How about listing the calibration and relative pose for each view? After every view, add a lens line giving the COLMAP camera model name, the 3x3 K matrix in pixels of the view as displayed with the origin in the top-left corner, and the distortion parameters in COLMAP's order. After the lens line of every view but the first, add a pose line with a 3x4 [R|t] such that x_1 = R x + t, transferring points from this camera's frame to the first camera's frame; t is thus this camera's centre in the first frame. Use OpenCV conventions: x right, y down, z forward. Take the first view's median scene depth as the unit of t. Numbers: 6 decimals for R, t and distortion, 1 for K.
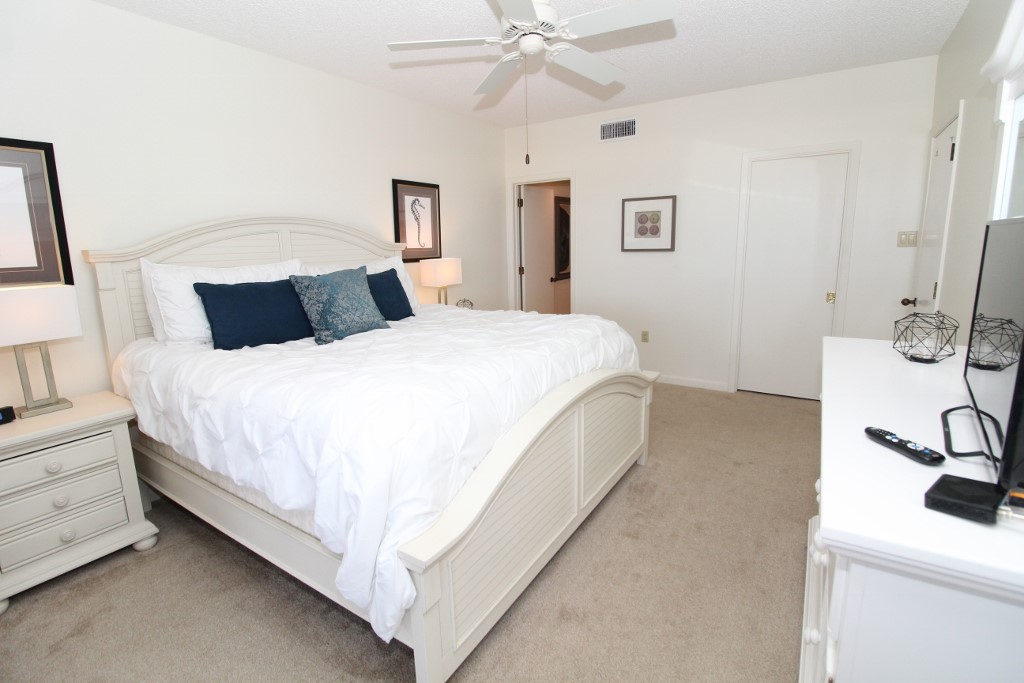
lens RADIAL K [[483.1, 0, 491.3], [0, 483.1, 336.4], [0, 0, 1]] dist [-0.046158, 0.000030]
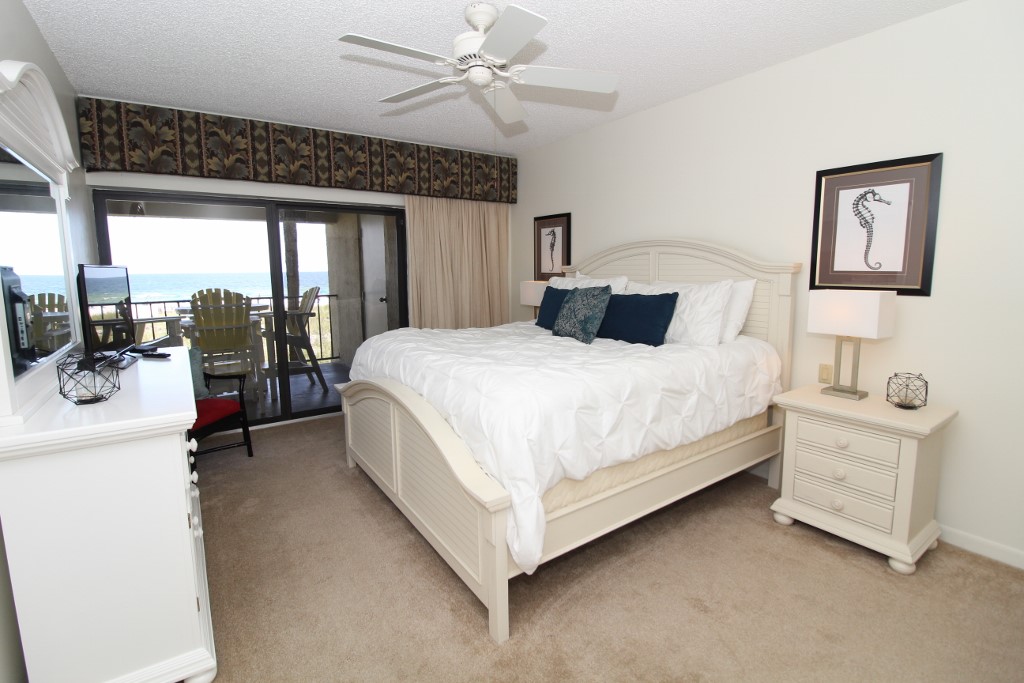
lens RADIAL K [[483.5, 0, 528.9], [0, 483.5, 335.0], [0, 0, 1]] dist [0.001038, -0.014708]
pose [[-0.326676, 0.154622, -0.932403, 0.576161], [-0.159179, 0.963434, 0.215538, -0.167927], [0.931636, 0.218830, -0.290118, 0.795092]]
